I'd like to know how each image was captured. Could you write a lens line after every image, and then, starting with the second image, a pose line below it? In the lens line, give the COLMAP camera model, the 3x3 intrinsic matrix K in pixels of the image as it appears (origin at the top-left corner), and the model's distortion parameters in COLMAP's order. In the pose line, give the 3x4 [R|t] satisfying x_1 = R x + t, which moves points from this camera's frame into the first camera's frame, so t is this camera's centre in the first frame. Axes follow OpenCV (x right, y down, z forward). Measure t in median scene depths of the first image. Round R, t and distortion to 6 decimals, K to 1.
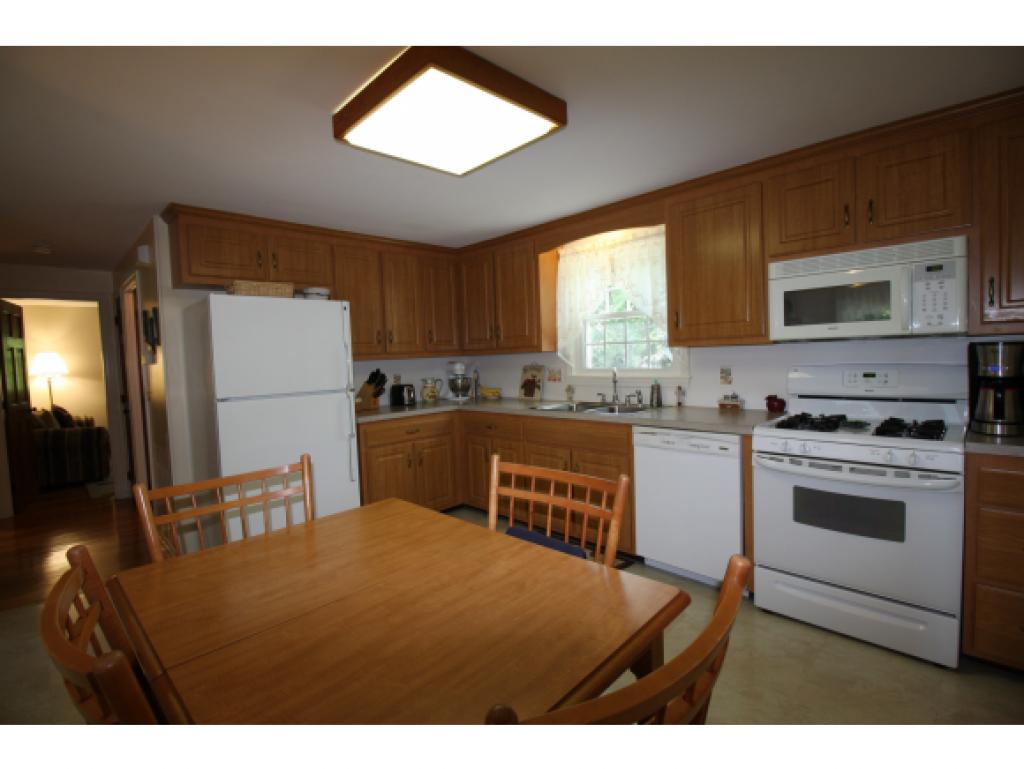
lens RADIAL K [[481.6, 0, 509.5], [0, 481.6, 381.1], [0, 0, 1]] dist [-0.008253, -0.000657]
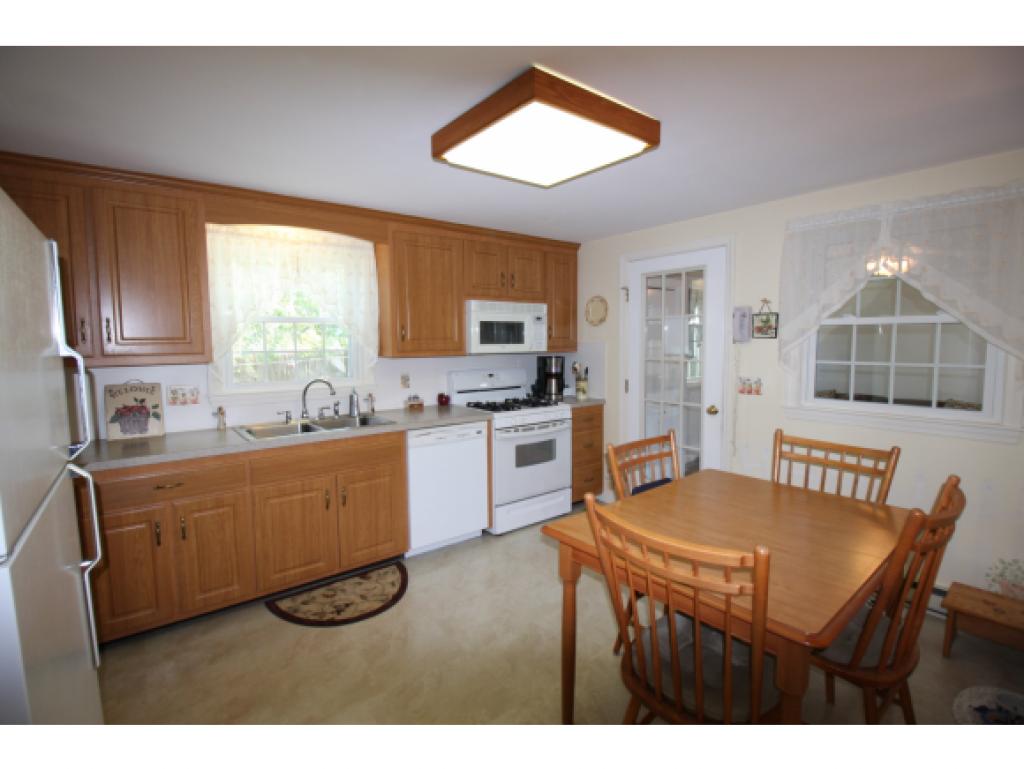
lens RADIAL K [[481.6, 0, 510.7], [0, 481.6, 384.8], [0, 0, 1]] dist [-0.008253, -0.000657]
pose [[0.120165, -0.054575, 0.991253, -0.882919], [0.056708, 0.997235, 0.048030, -0.055549], [-0.991133, 0.050440, 0.122928, 0.722380]]
